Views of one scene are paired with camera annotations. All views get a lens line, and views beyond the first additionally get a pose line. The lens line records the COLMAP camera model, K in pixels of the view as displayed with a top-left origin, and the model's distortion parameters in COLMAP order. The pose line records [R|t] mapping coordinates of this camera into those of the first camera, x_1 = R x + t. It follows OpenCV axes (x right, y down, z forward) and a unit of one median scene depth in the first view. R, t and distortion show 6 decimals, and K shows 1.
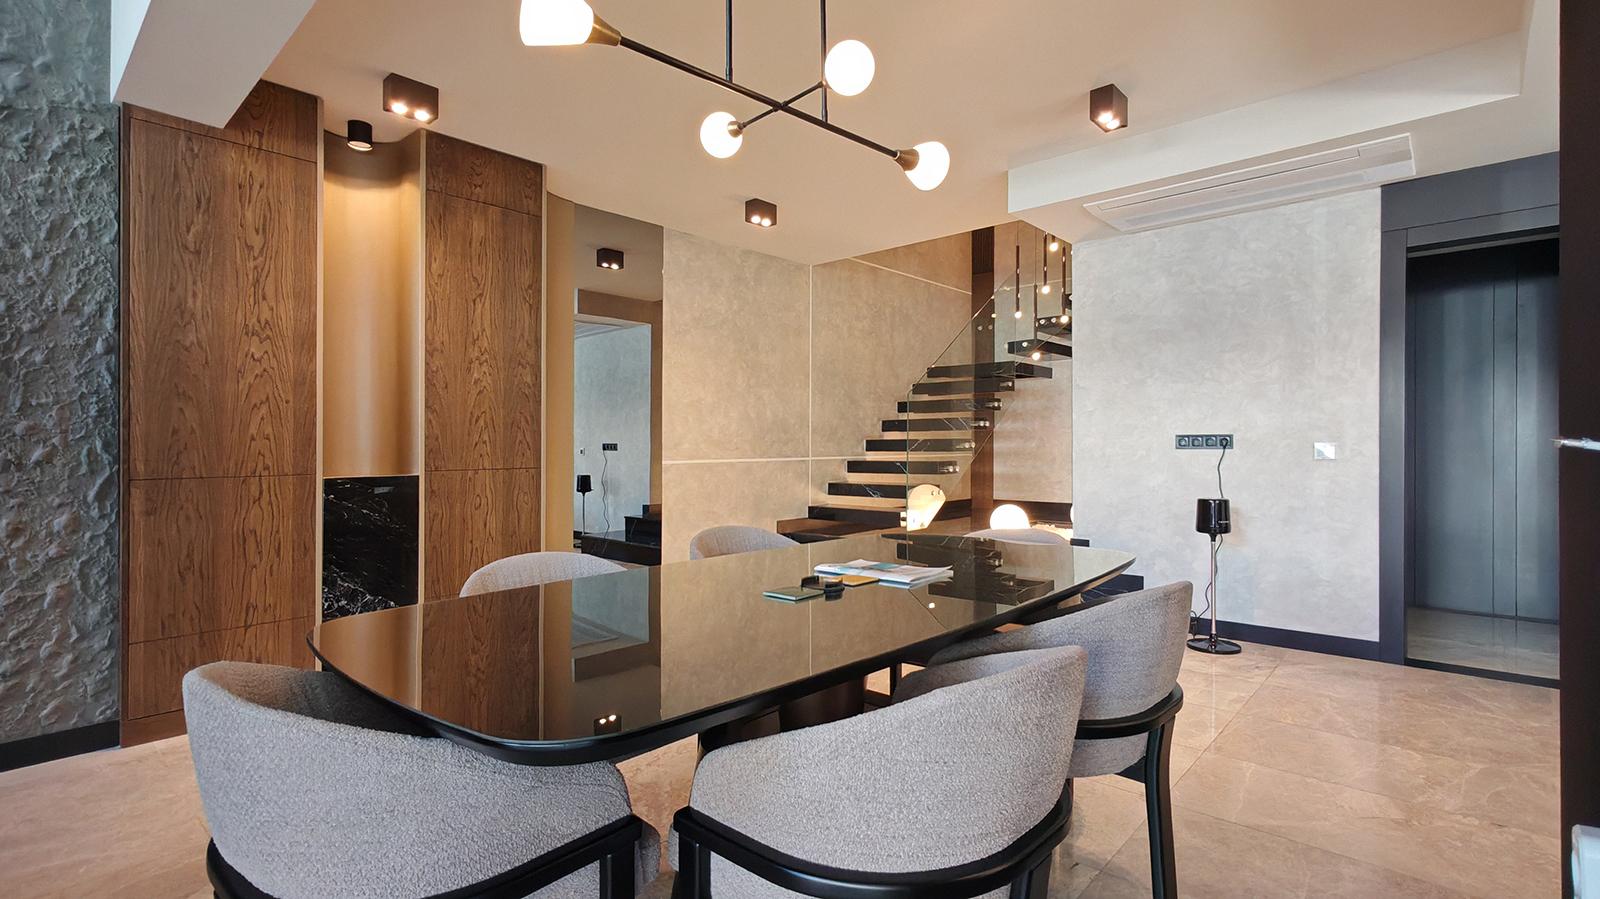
lens RADIAL K [[735.9, 0, 808.4], [0, 735.9, 443.5], [0, 0, 1]] dist [0.002335, 0.001731]
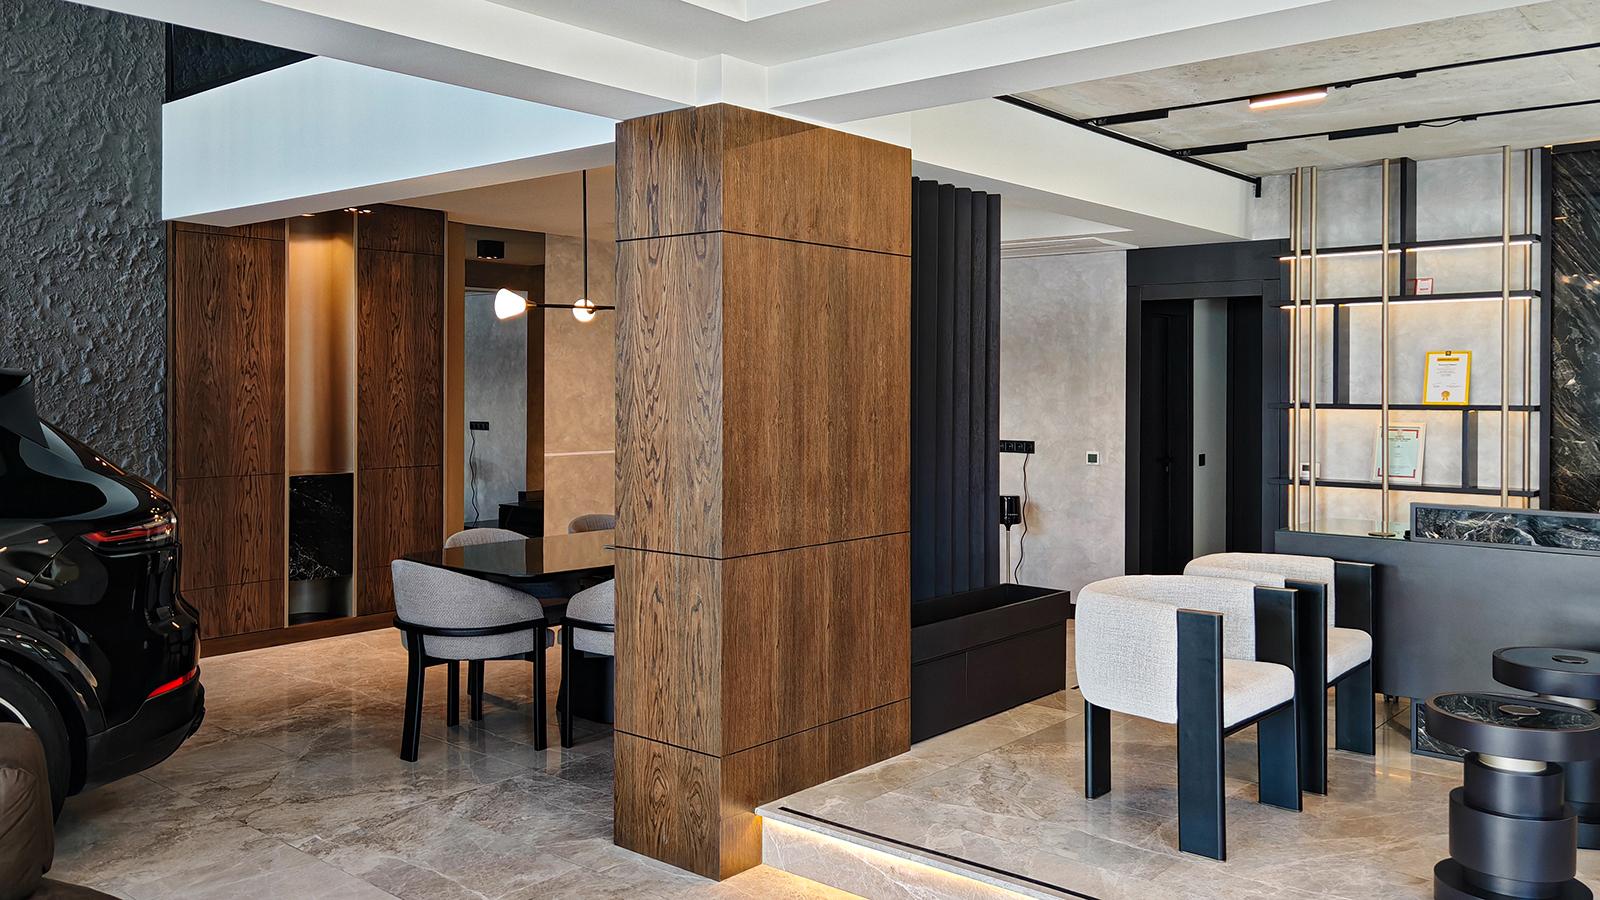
lens RADIAL K [[1221.0, 0, 849.2], [0, 1221.0, 454.9], [0, 0, 1]] dist [0.043794, -0.016566]
pose [[0.998150, 0.011388, 0.059726, 0.200297], [-0.014878, 0.998187, 0.058322, -0.125000], [-0.058953, -0.059102, 0.996510, -1.168865]]
